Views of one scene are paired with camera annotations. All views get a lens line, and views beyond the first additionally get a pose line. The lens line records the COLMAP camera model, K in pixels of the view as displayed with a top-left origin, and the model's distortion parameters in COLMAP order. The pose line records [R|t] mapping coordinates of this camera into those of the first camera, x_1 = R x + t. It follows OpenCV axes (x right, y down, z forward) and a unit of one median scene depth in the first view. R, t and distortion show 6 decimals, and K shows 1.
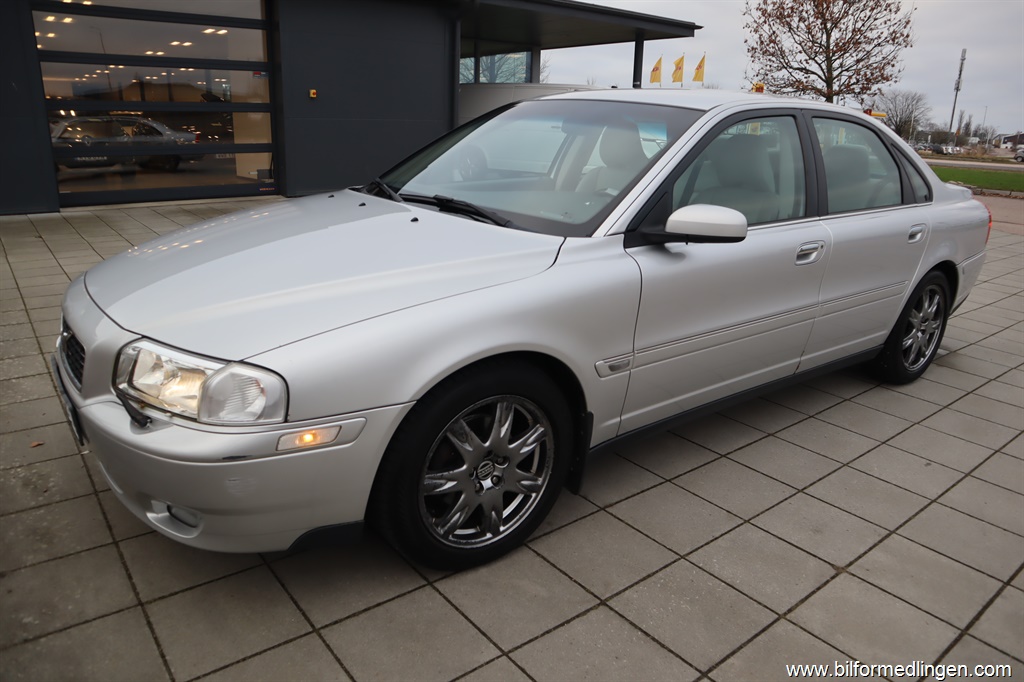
lens RADIAL K [[712.0, 0, 512.0], [0, 712.0, 341.0], [0, 0, 1]] dist [-0.130901, 0.083622]
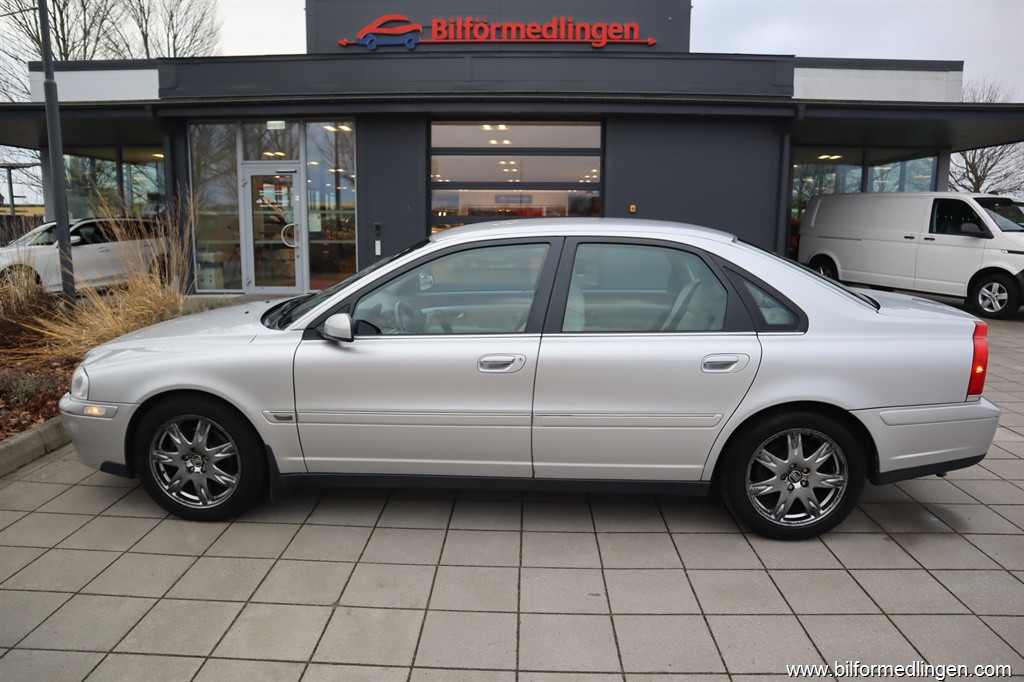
lens RADIAL K [[712.0, 0, 512.0], [0, 712.0, 341.0], [0, 0, 1]] dist [-0.130901, 0.083622]
pose [[0.765309, 0.090298, -0.637297, 1.426698], [-0.179014, 0.980908, -0.075988, -0.095002], [0.618269, 0.172239, 0.766862, 0.143406]]
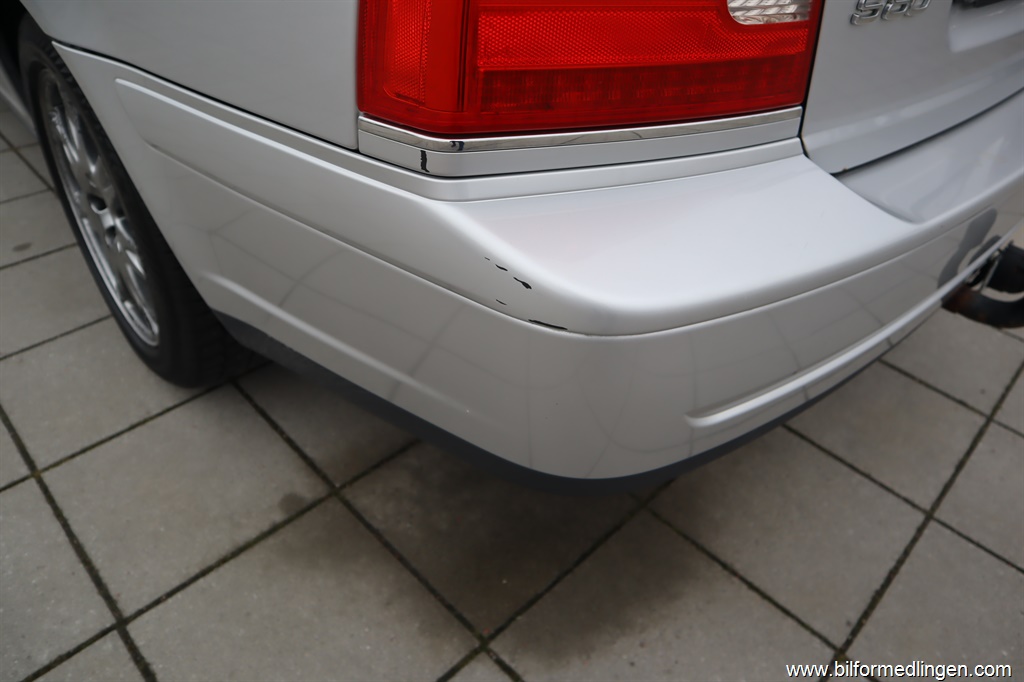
lens RADIAL K [[712.0, 0, 512.0], [0, 712.0, 341.0], [0, 0, 1]] dist [-0.130901, 0.083622]
pose [[0.116757, 0.592515, -0.797053, 1.495448], [-0.356624, 0.774031, 0.523160, -0.340107], [0.926924, 0.223166, 0.301678, 1.805066]]
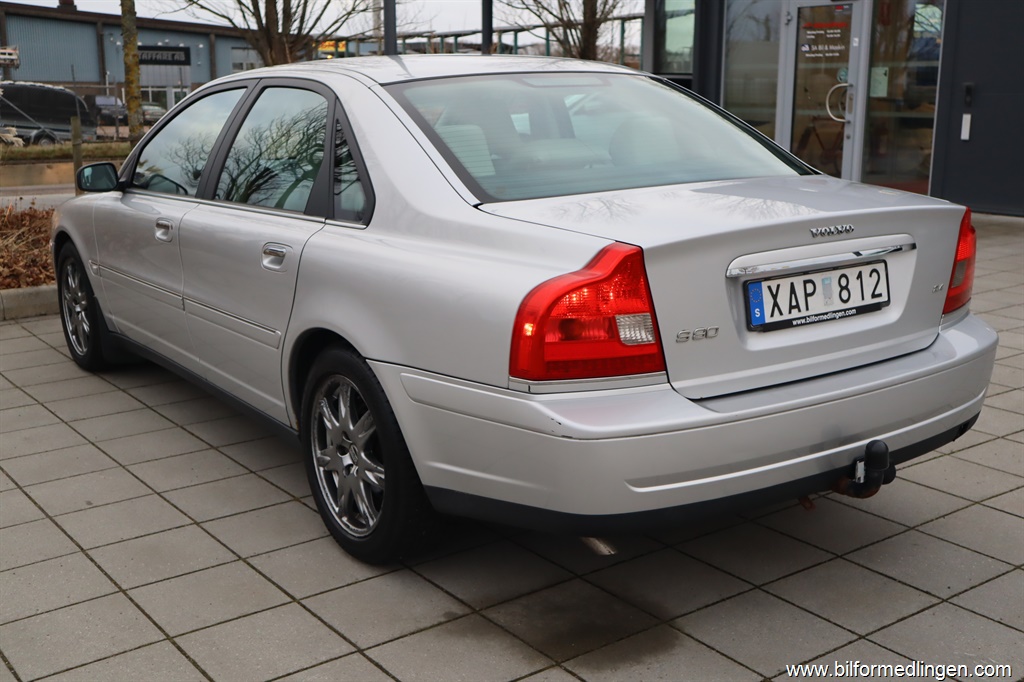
lens RADIAL K [[1170.5, 0, 512.0], [0, 1170.5, 341.0], [0, 0, 1]] dist [0.008274, 0.042096]
pose [[-0.029582, 0.190572, -0.981228, 2.452785], [-0.300231, 0.934635, 0.190574, -0.527157], [0.953408, 0.300232, 0.029567, 1.766687]]
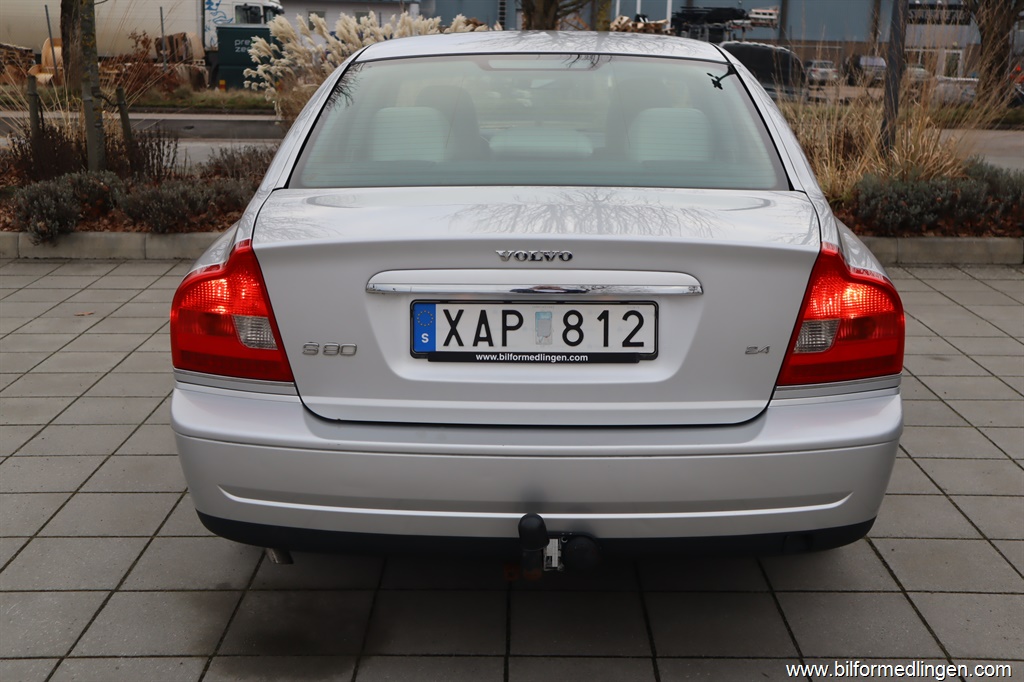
lens RADIAL K [[1202.9, 0, 512.0], [0, 1202.9, 341.0], [0, 0, 1]] dist [0.017932, 0.007203]
pose [[-0.616445, 0.159553, -0.771064, 2.015935], [-0.265367, 0.879869, 0.394221, -0.867681], [0.741334, 0.447631, -0.500051, 2.694990]]
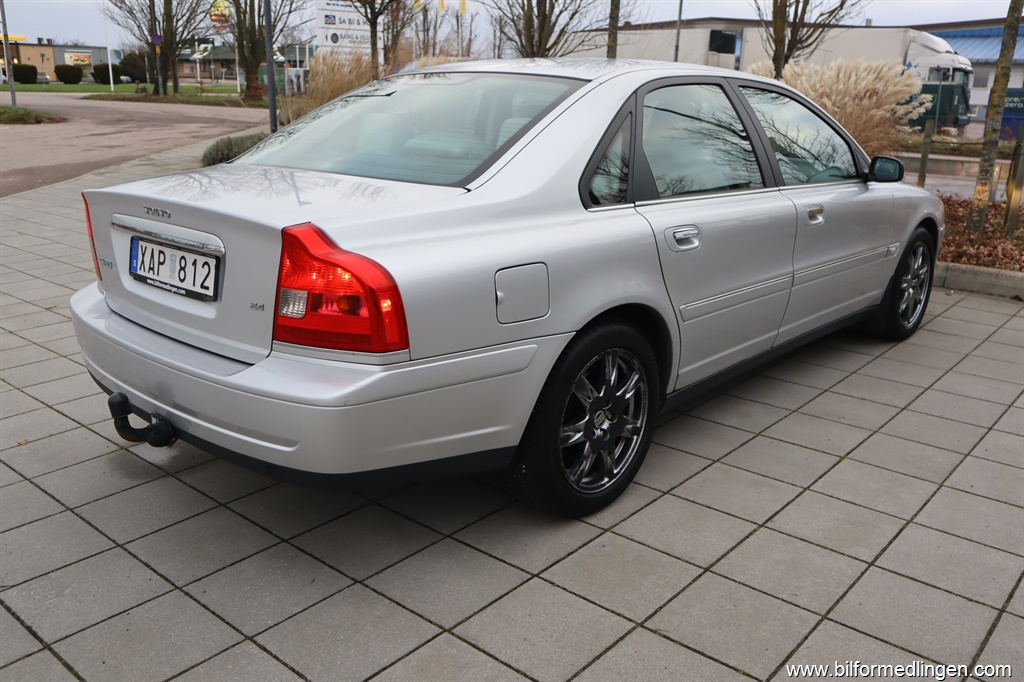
lens RADIAL K [[850.3, 0, 512.0], [0, 850.3, 341.0], [0, 0, 1]] dist [-0.009208, -0.003925]
pose [[-0.981880, 0.020604, -0.188382, 0.882871], [-0.088638, 0.828697, 0.552634, -1.003673], [0.167498, 0.559318, -0.811854, 3.164705]]
